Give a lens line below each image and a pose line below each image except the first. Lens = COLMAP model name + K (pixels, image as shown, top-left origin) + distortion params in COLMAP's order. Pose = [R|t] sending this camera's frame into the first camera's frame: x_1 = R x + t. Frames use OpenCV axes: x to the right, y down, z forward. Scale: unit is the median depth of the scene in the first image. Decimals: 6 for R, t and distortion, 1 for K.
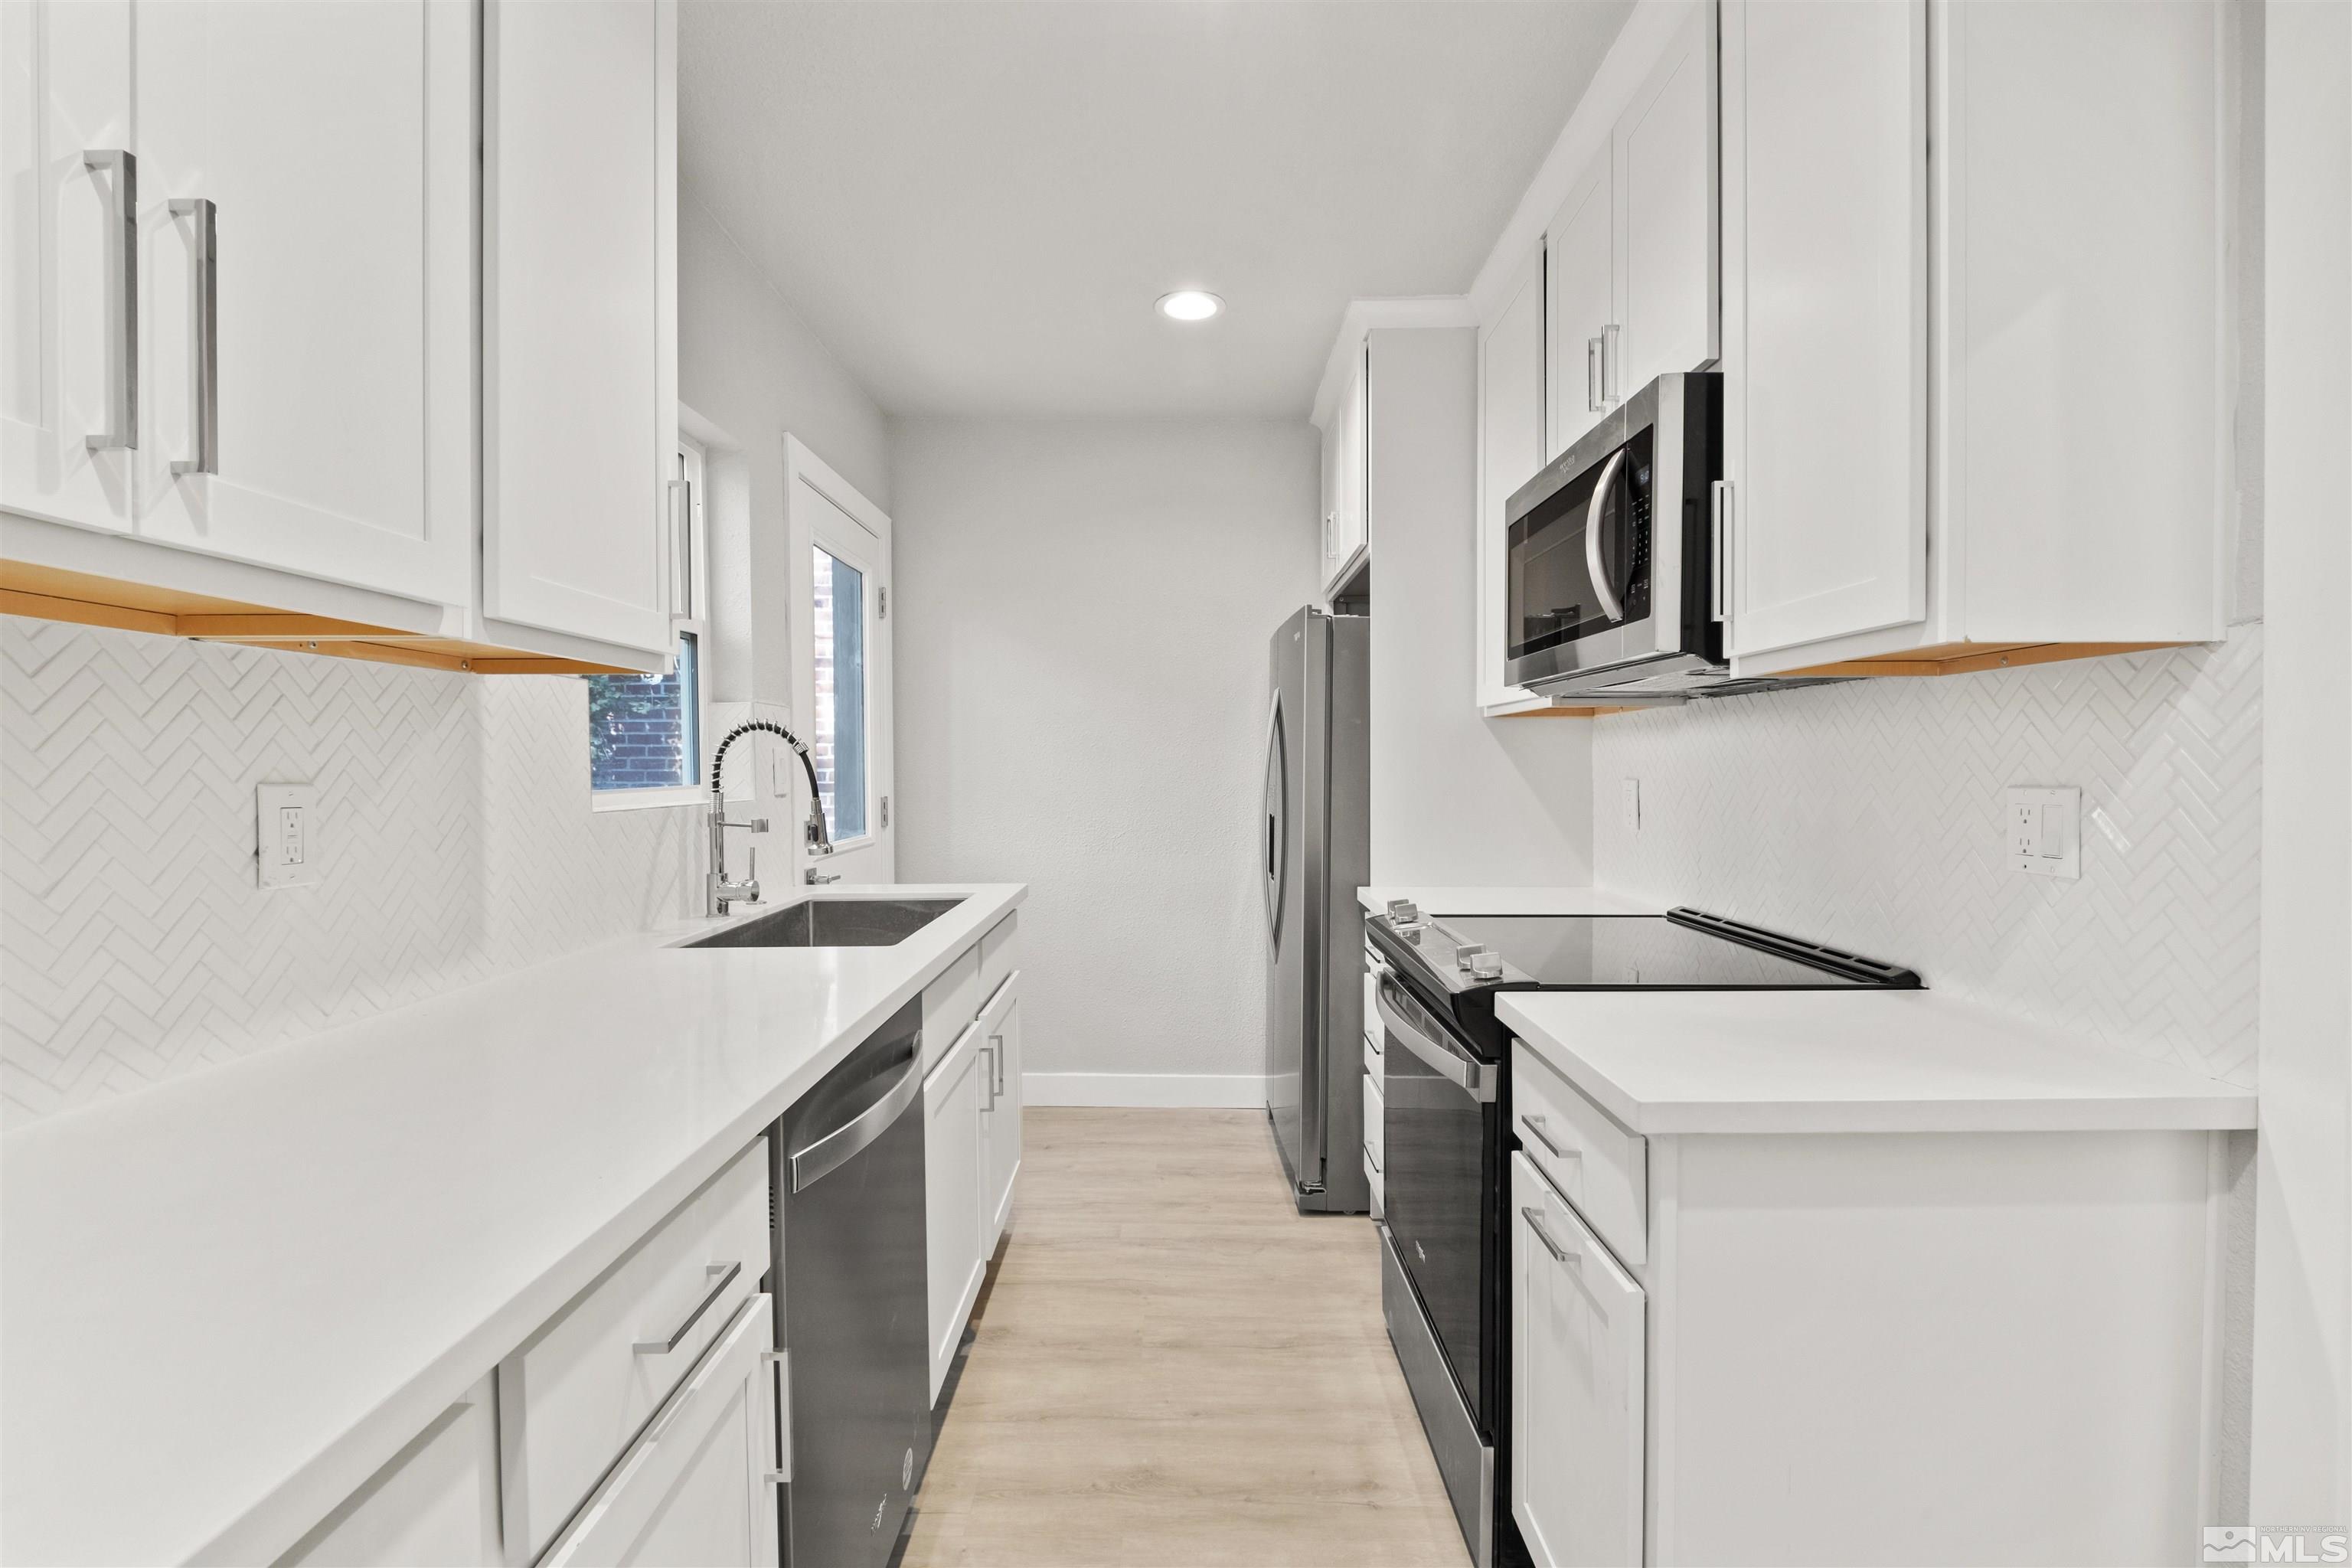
lens RADIAL K [[1038.5, 0, 1174.7], [0, 1038.5, 783.3], [0, 0, 1]] dist [-0.004246, -0.001339]
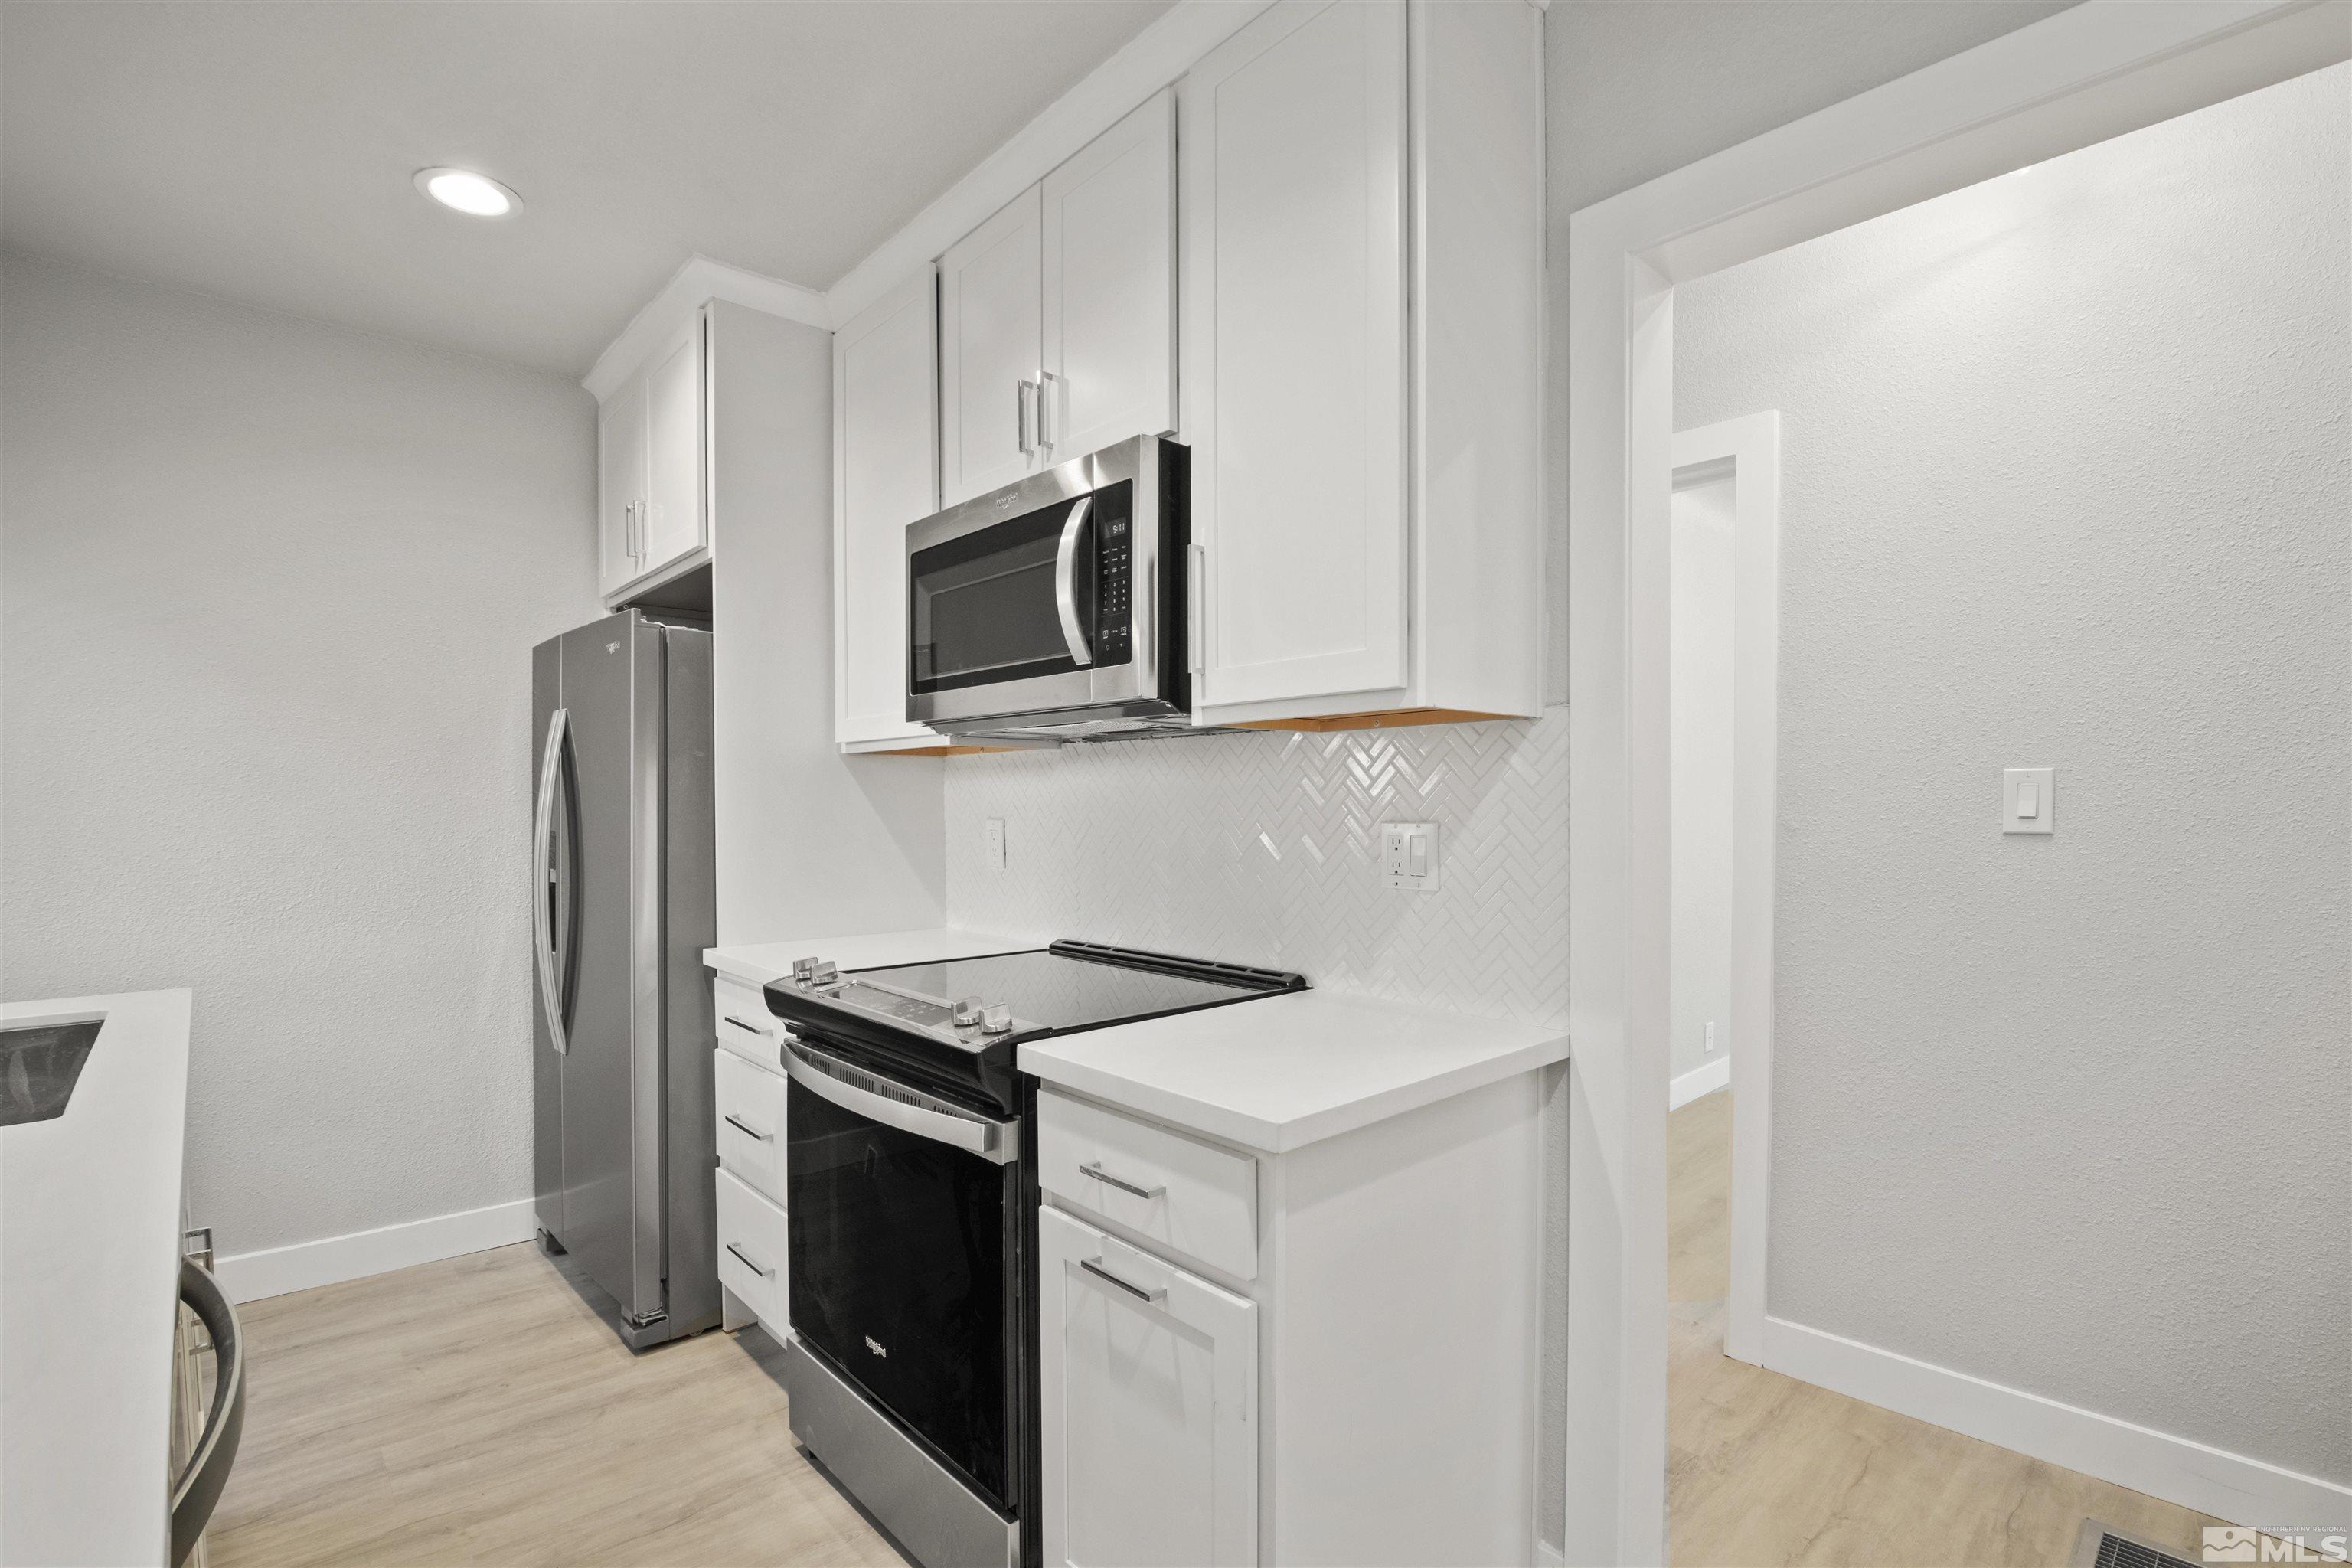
lens RADIAL K [[1081.0, 0, 1155.9], [0, 1081.0, 822.3], [0, 0, 1]] dist [-0.020026, -0.002986]
pose [[0.741247, -0.011506, 0.671133, -0.186179], [0.012650, 0.999915, 0.003171, -0.002560], [-0.671113, 0.006139, 0.741330, 0.131453]]
